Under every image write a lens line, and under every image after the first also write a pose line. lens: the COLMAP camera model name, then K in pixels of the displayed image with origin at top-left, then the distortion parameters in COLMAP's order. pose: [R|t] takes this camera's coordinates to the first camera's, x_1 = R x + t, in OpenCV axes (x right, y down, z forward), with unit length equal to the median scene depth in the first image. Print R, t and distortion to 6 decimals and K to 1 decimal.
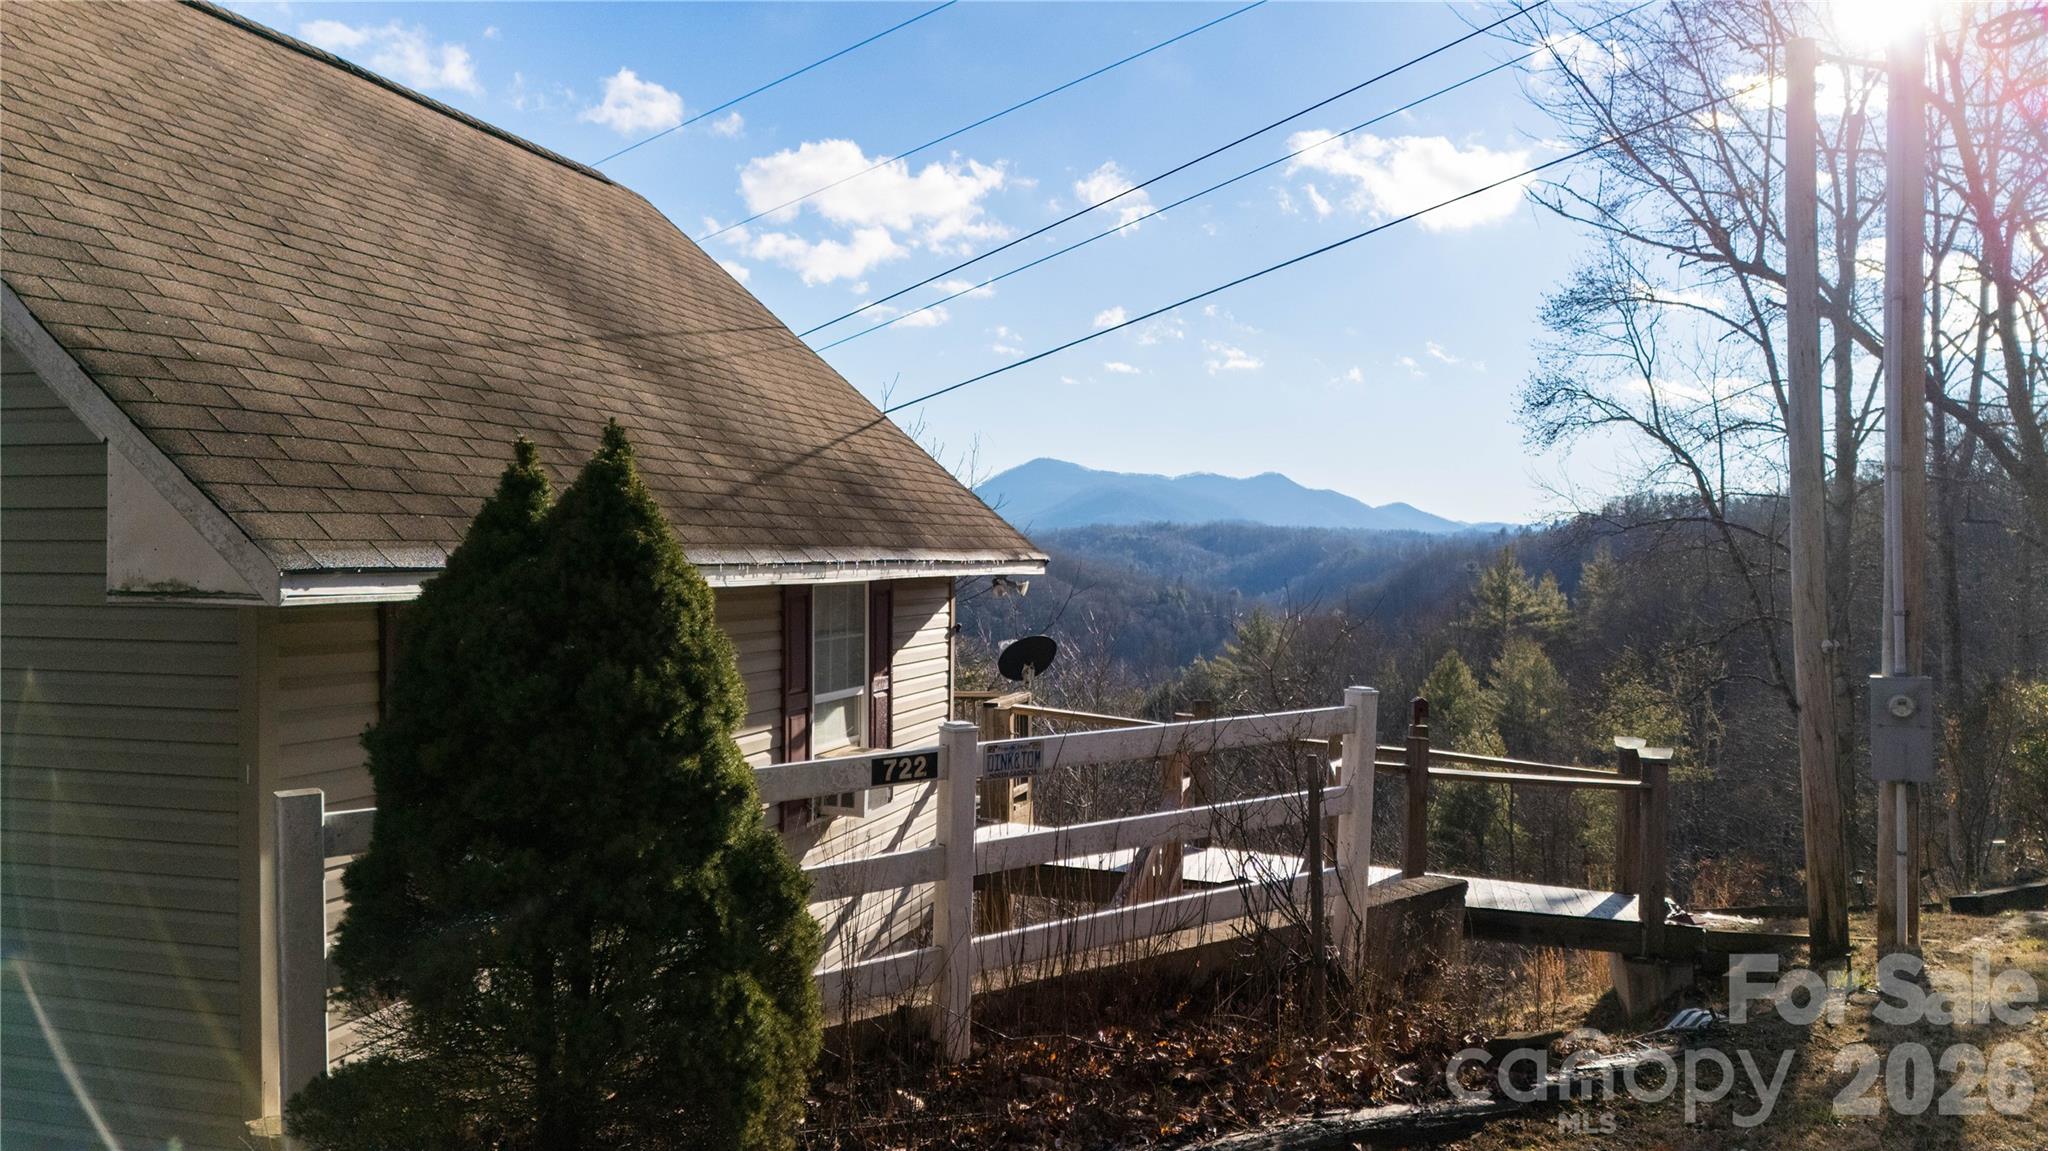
lens RADIAL K [[1475.8, 0, 1024.0], [0, 1475.8, 575.5], [0, 0, 1]] dist [0.090081, -0.089780]
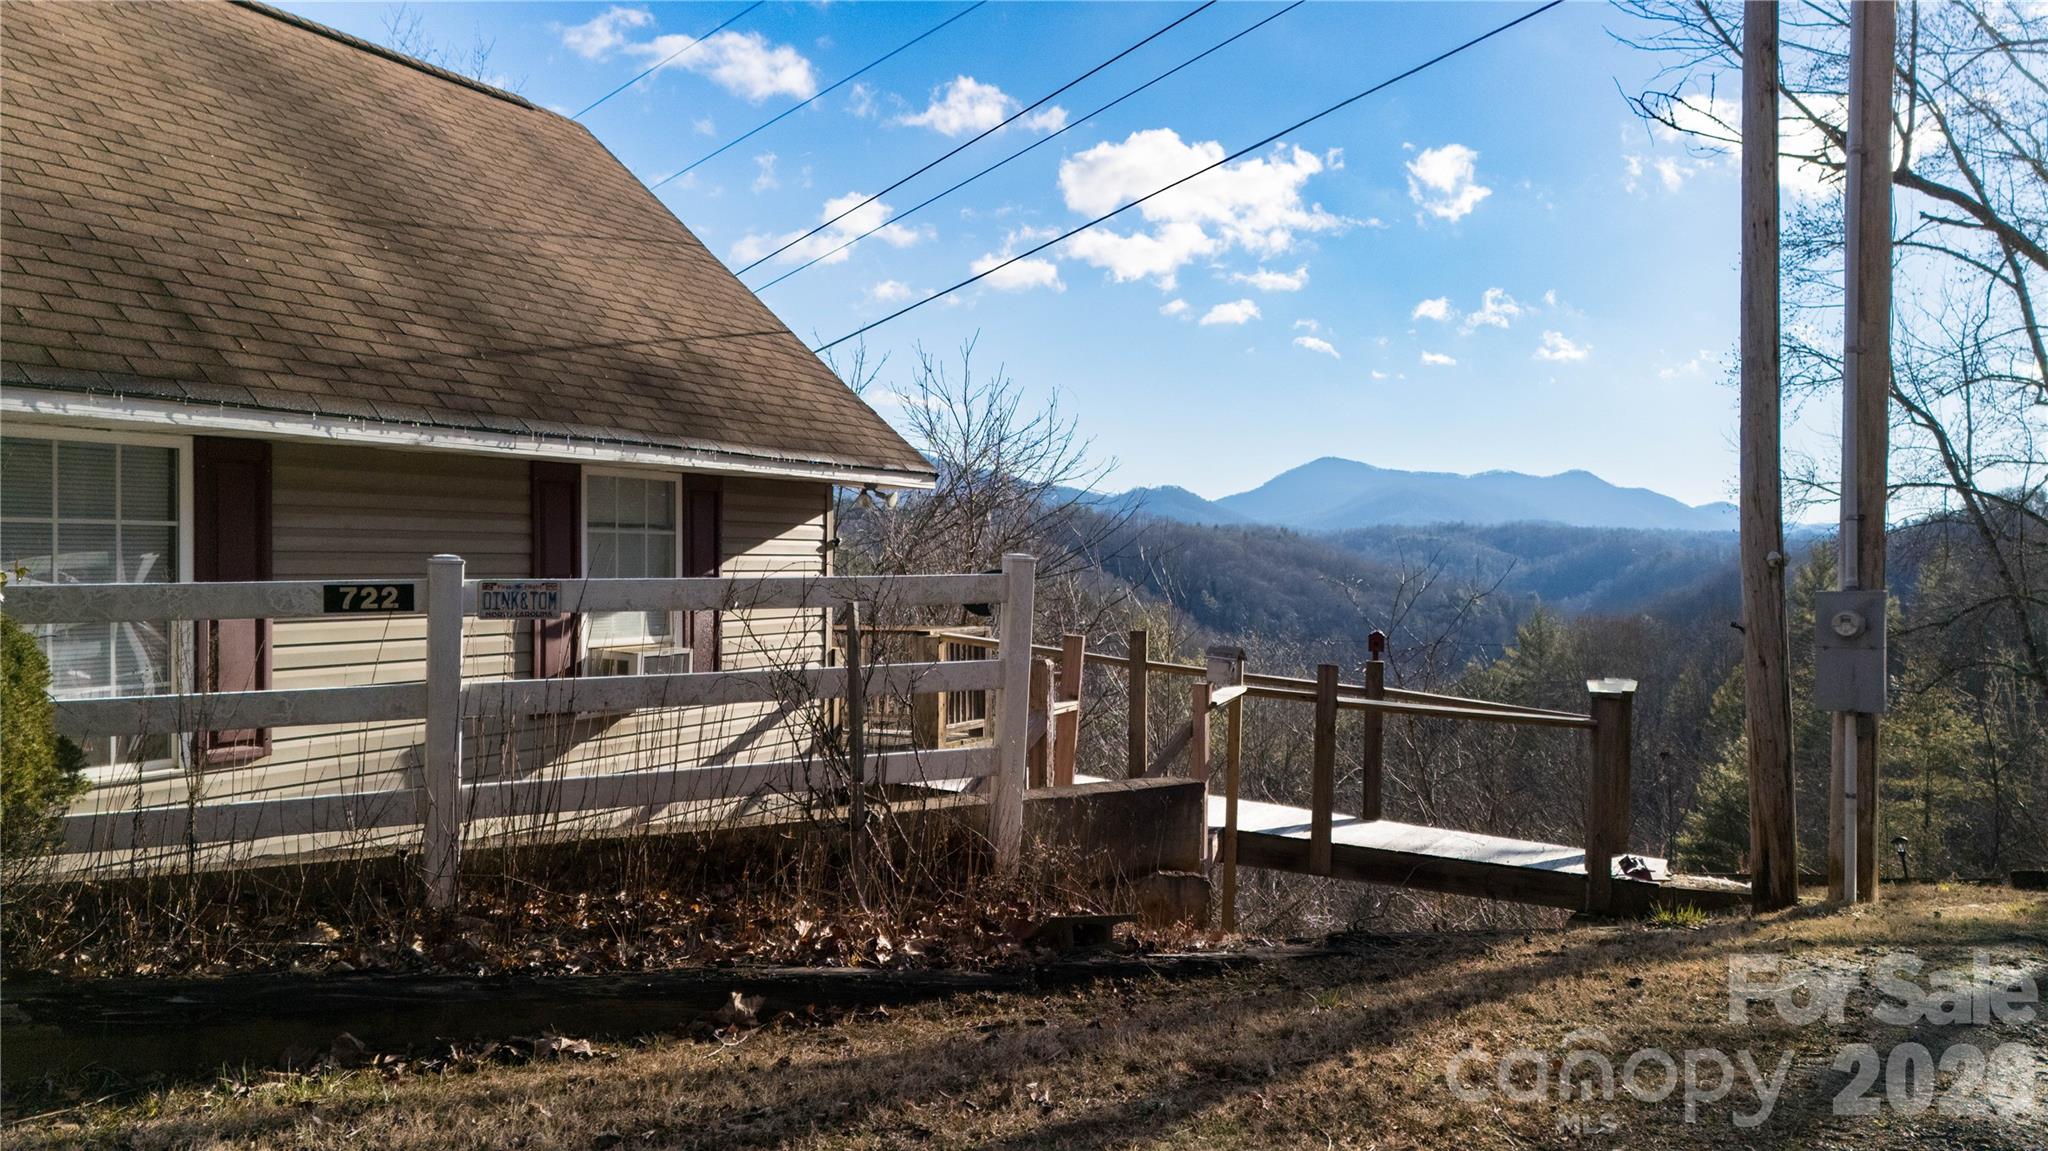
lens RADIAL K [[1475.8, 0, 1024.0], [0, 1475.8, 575.5], [0, 0, 1]] dist [0.090081, -0.089780]
pose [[0.983029, 0.005386, -0.183374, 0.268379], [-0.005422, 0.999985, 0.000303, 0.059324], [0.183373, 0.000697, 0.983043, 0.067295]]
